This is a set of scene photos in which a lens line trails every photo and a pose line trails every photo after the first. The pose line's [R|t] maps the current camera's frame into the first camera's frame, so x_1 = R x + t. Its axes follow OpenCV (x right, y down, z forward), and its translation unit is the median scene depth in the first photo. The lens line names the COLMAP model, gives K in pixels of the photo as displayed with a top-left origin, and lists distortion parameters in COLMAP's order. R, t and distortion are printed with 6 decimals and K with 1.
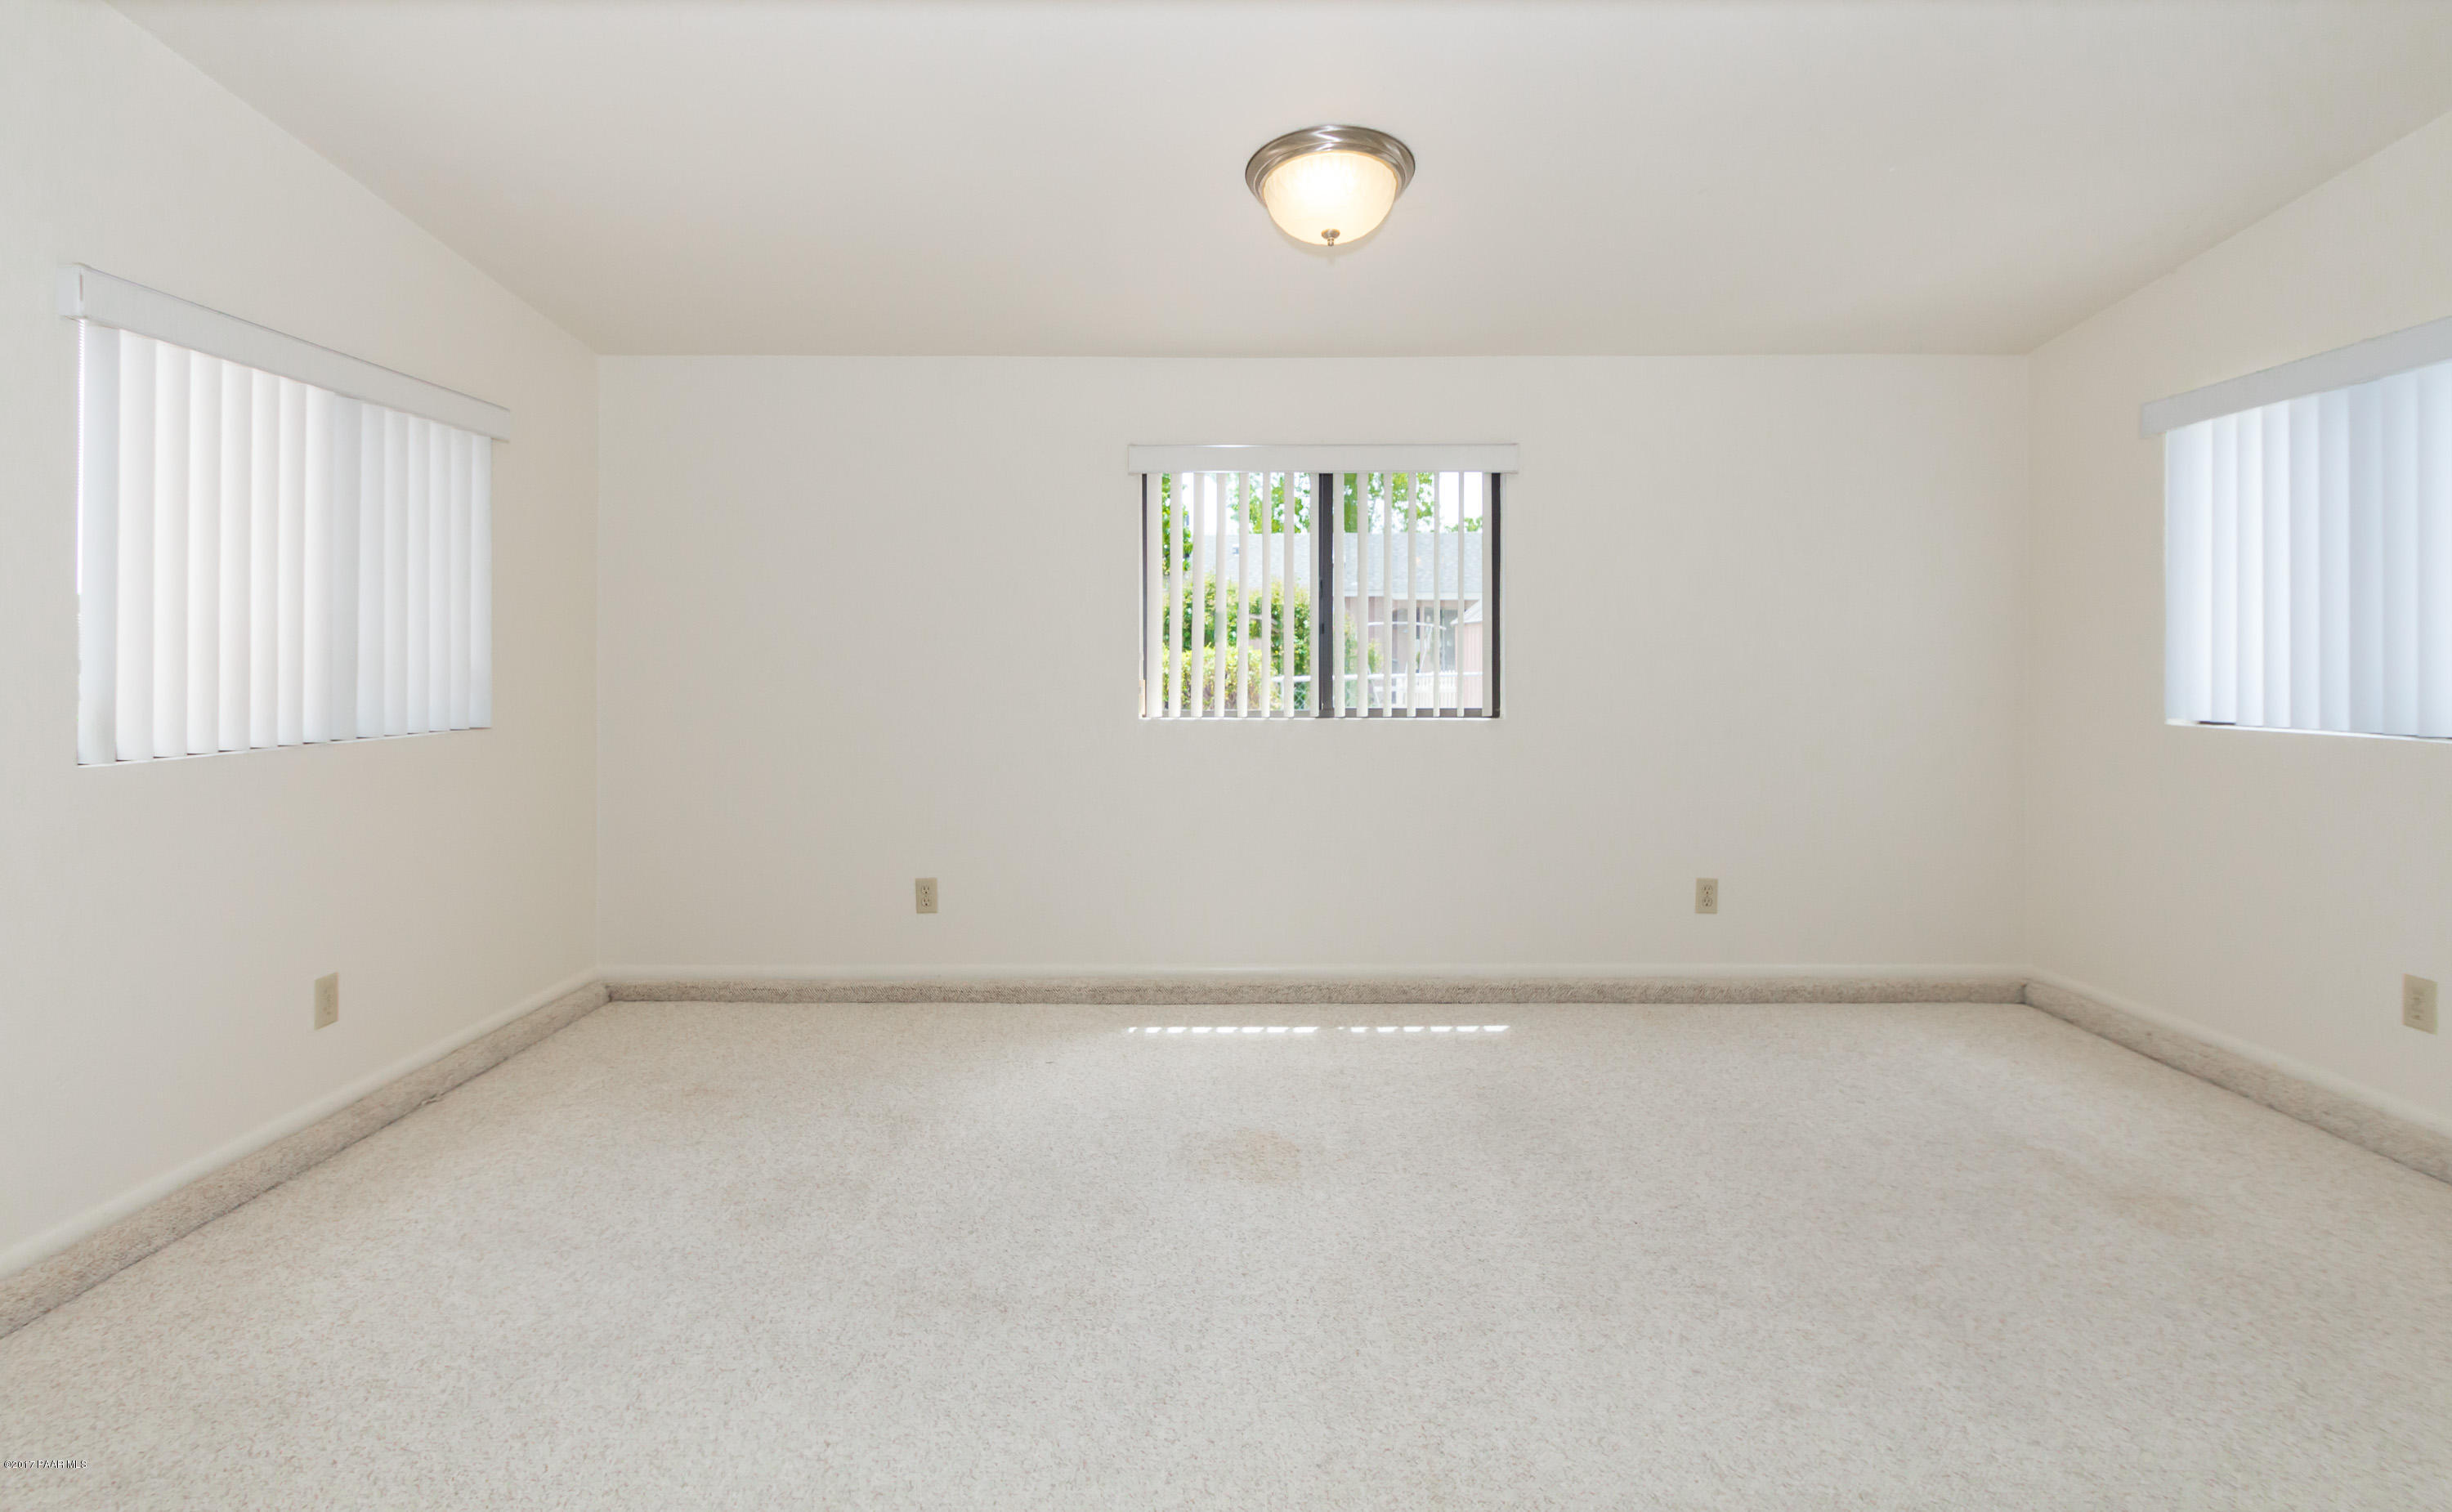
lens RADIAL K [[1267.6, 0, 1221.3], [0, 1267.6, 673.9], [0, 0, 1]] dist [0.001817, 0.000230]
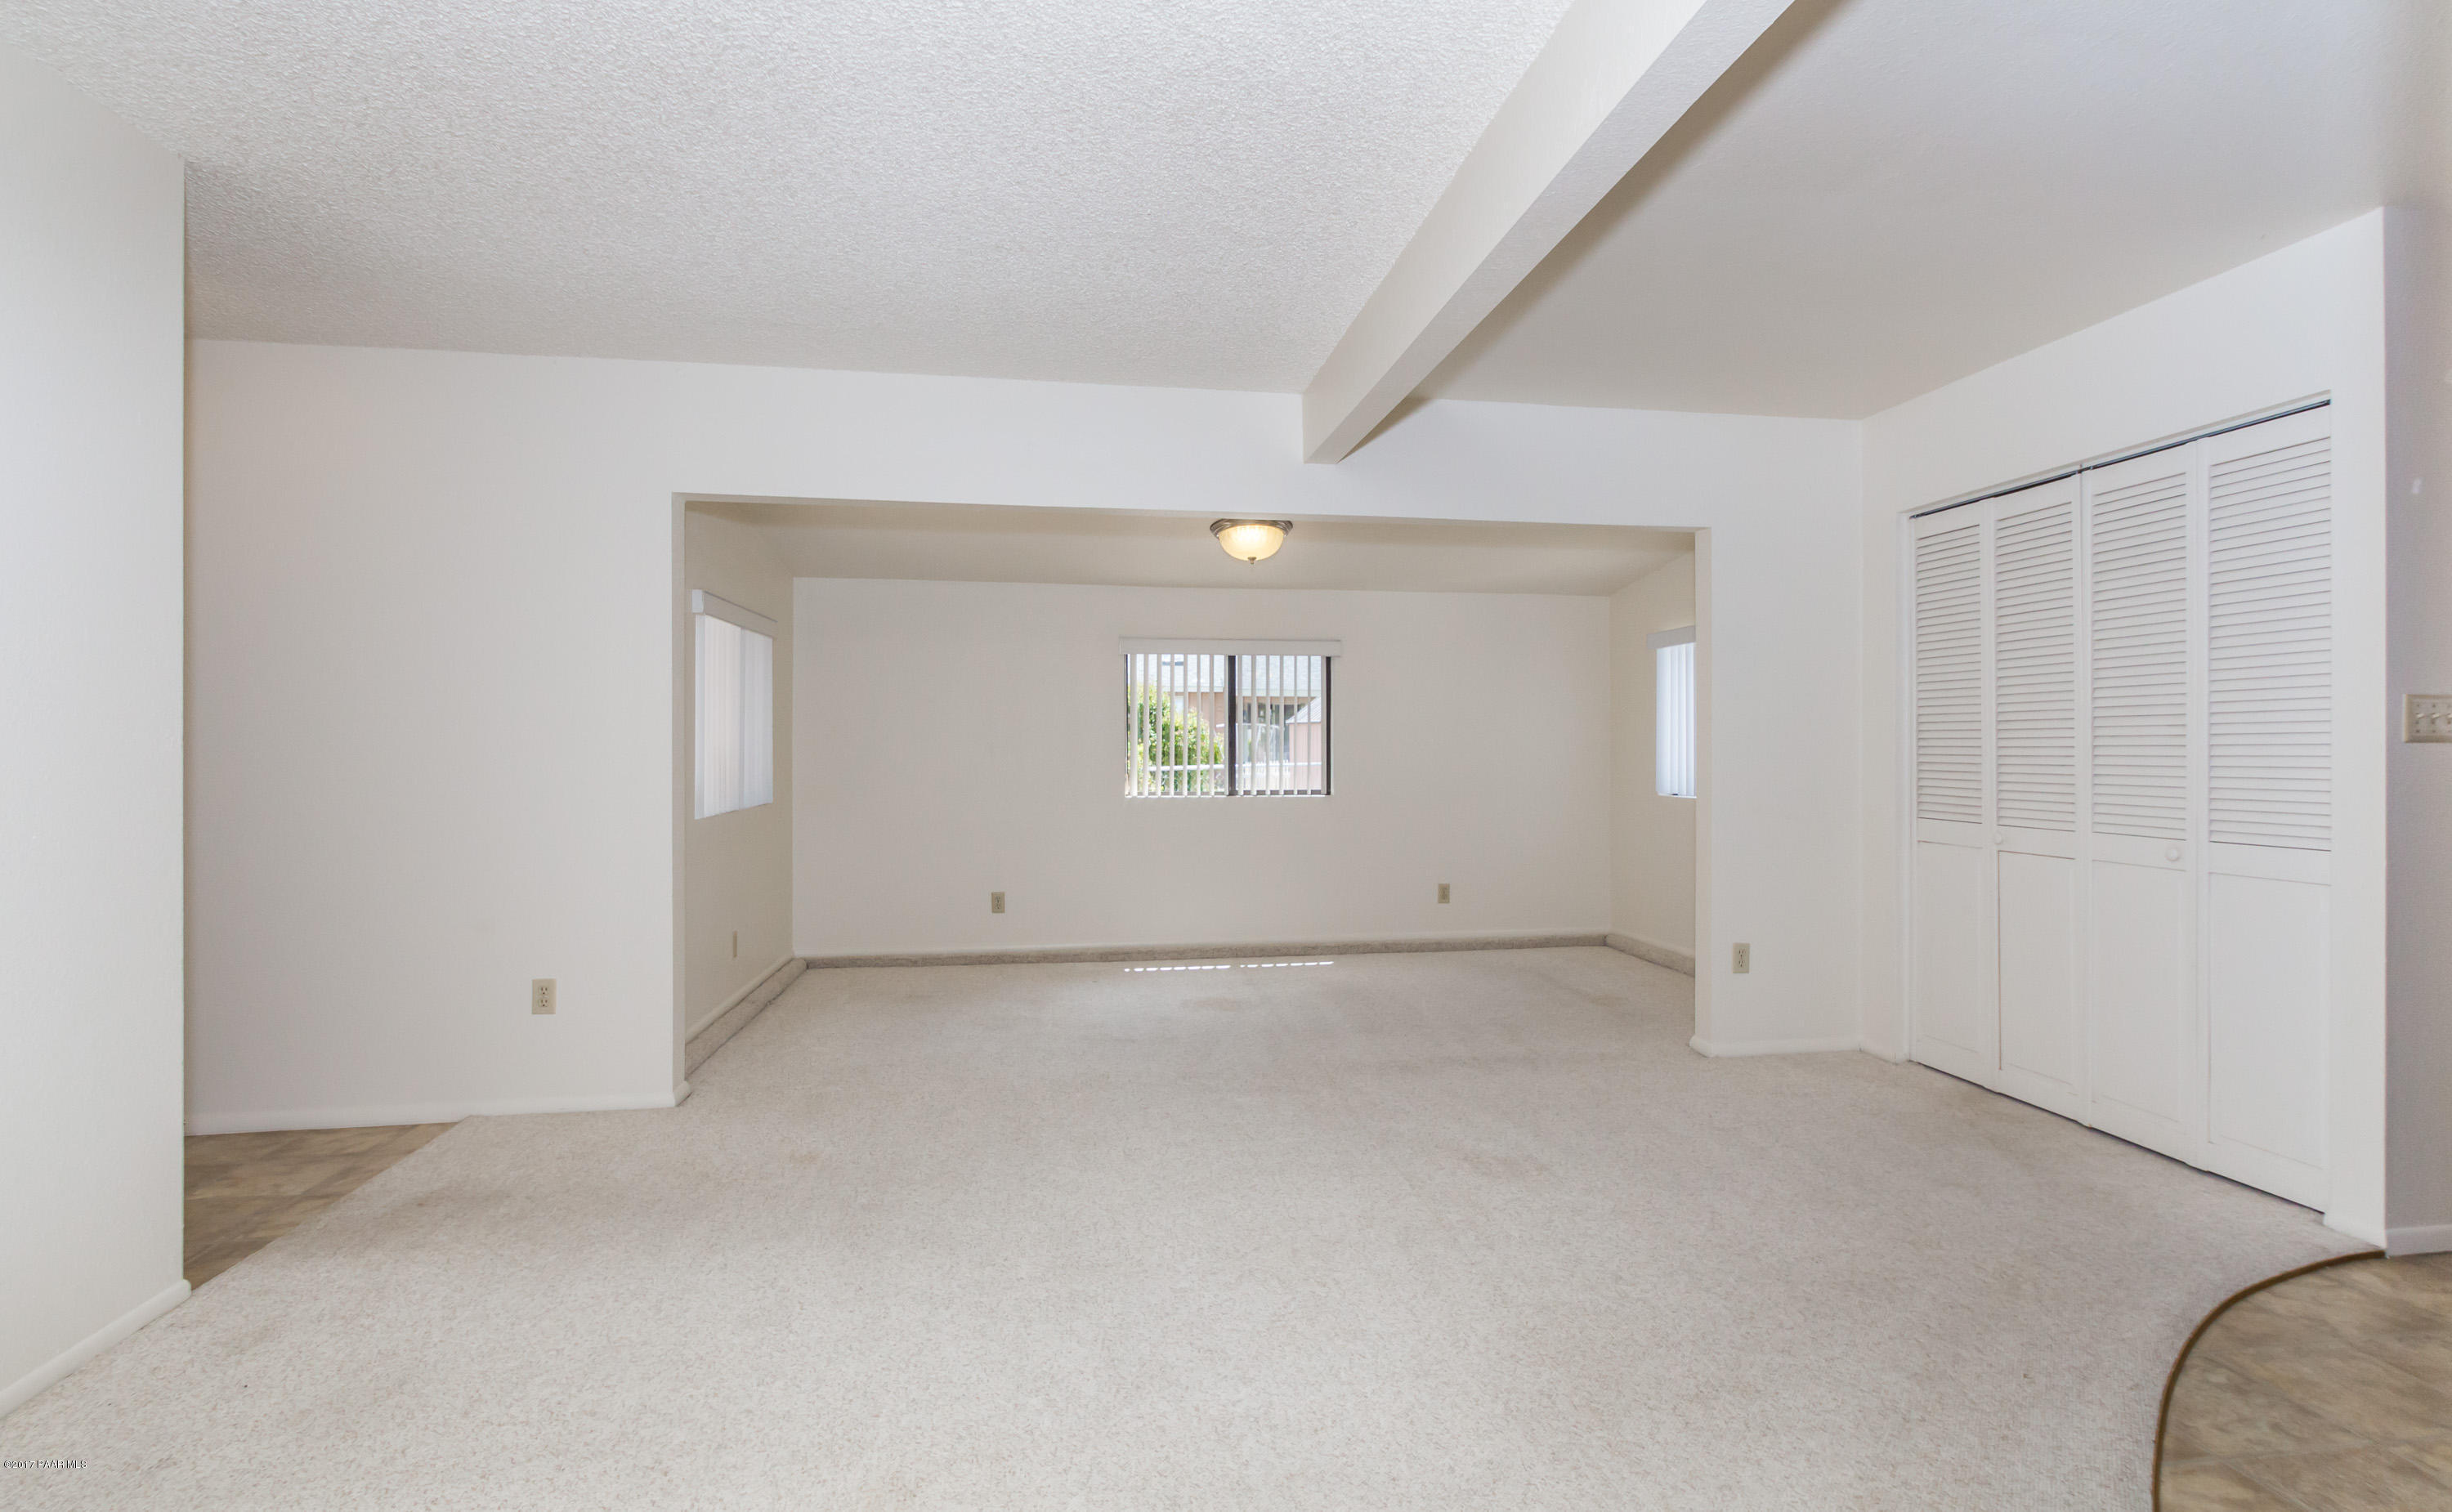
lens RADIAL K [[1216.3, 0, 1226.0], [0, 1216.3, 756.0], [0, 0, 1]] dist [0.016454, 0.000168]
pose [[0.991245, -0.001301, 0.132026, -0.151548], [0.001814, 0.999991, -0.003769, -0.014131], [-0.132020, 0.003975, 0.991239, -0.672580]]
